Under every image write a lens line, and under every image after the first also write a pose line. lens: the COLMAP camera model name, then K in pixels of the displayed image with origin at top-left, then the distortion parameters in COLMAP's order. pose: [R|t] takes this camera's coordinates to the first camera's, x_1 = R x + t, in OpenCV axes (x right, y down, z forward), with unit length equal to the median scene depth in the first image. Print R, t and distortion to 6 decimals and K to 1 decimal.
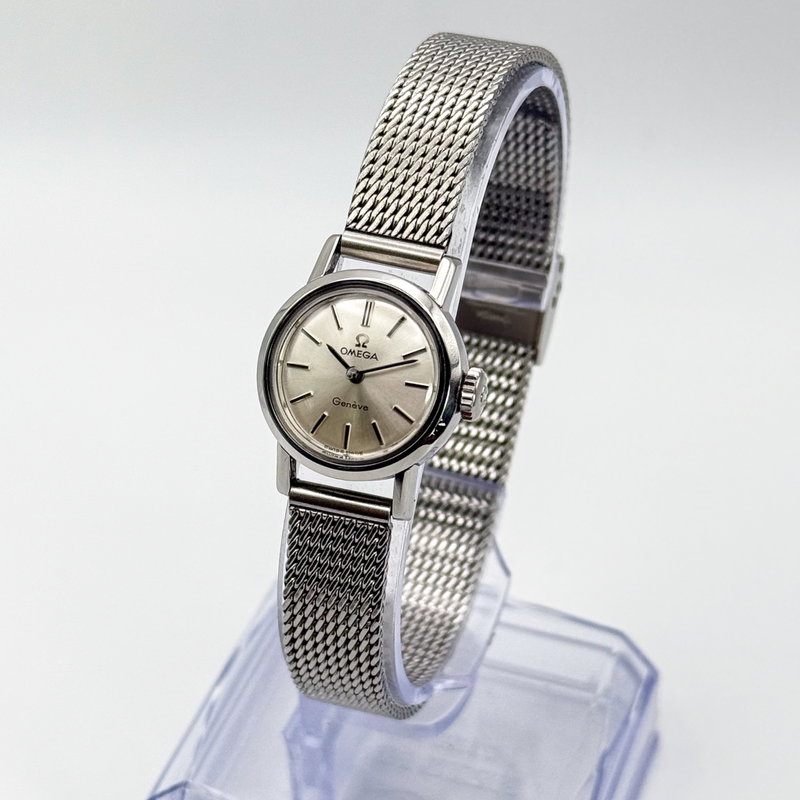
lens RADIAL K [[2480.3, 0, 400.0], [0, 2480.3, 400.0], [0, 0, 1]] dist [0.139763, 1.643597]
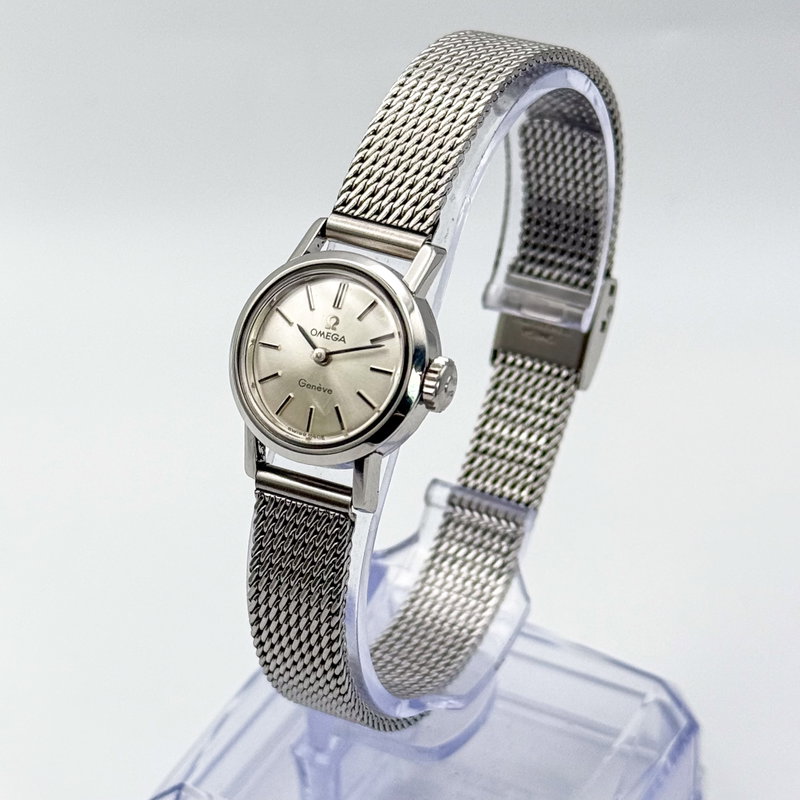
lens RADIAL K [[2480.3, 0, 400.0], [0, 2480.3, 400.0], [0, 0, 1]] dist [0.139763, 1.643597]
pose [[0.985567, 0.065730, -0.156002, 0.160110], [-0.074828, 0.995777, -0.053180, 0.054597], [0.151848, 0.064086, 0.986324, 0.040240]]
